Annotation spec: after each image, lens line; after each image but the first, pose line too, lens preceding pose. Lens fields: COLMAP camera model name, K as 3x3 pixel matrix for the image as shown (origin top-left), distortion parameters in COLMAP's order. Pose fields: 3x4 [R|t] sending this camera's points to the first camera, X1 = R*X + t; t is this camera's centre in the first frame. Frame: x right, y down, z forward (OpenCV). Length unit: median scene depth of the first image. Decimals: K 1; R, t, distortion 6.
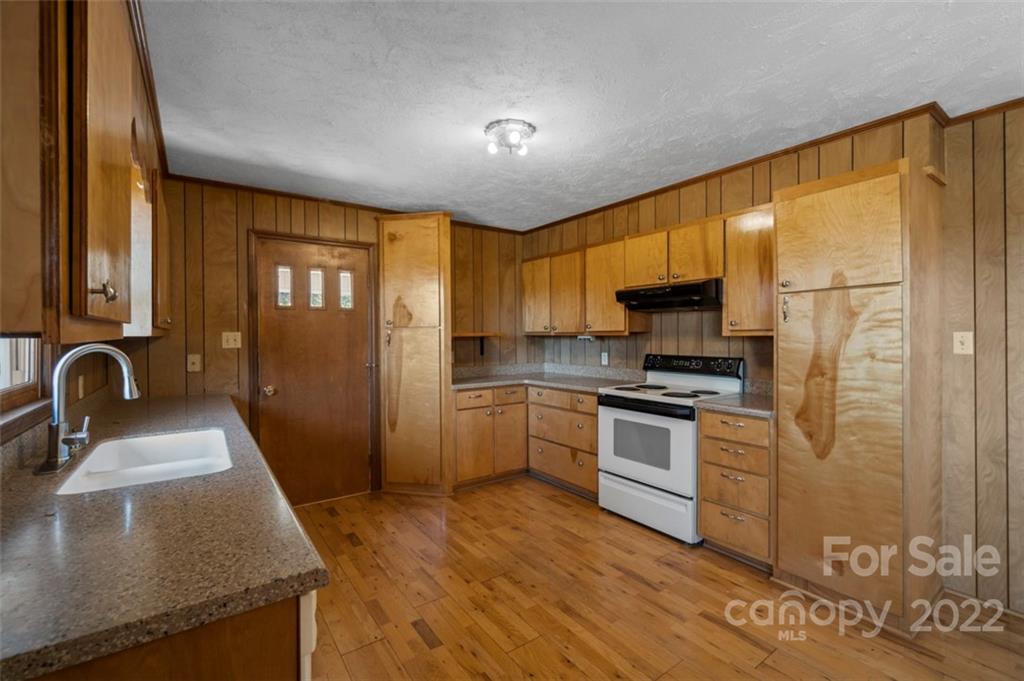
lens RADIAL K [[441.1, 0, 506.5], [0, 441.1, 336.4], [0, 0, 1]] dist [-0.001725, -0.001261]
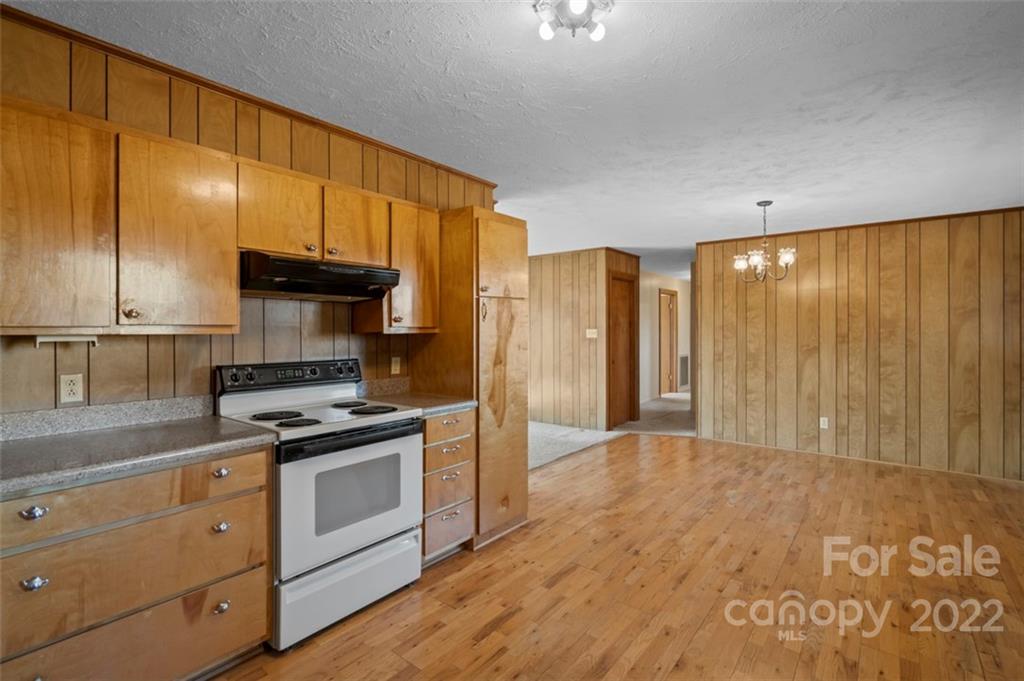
lens RADIAL K [[477.1, 0, 497.1], [0, 477.1, 329.3], [0, 0, 1]] dist [-0.008152, 0.000697]
pose [[-0.263164, 0.004006, 0.964743, -0.446598], [0.002755, 0.999990, -0.003401, -0.005515], [-0.964747, 0.001763, -0.263173, 0.956273]]
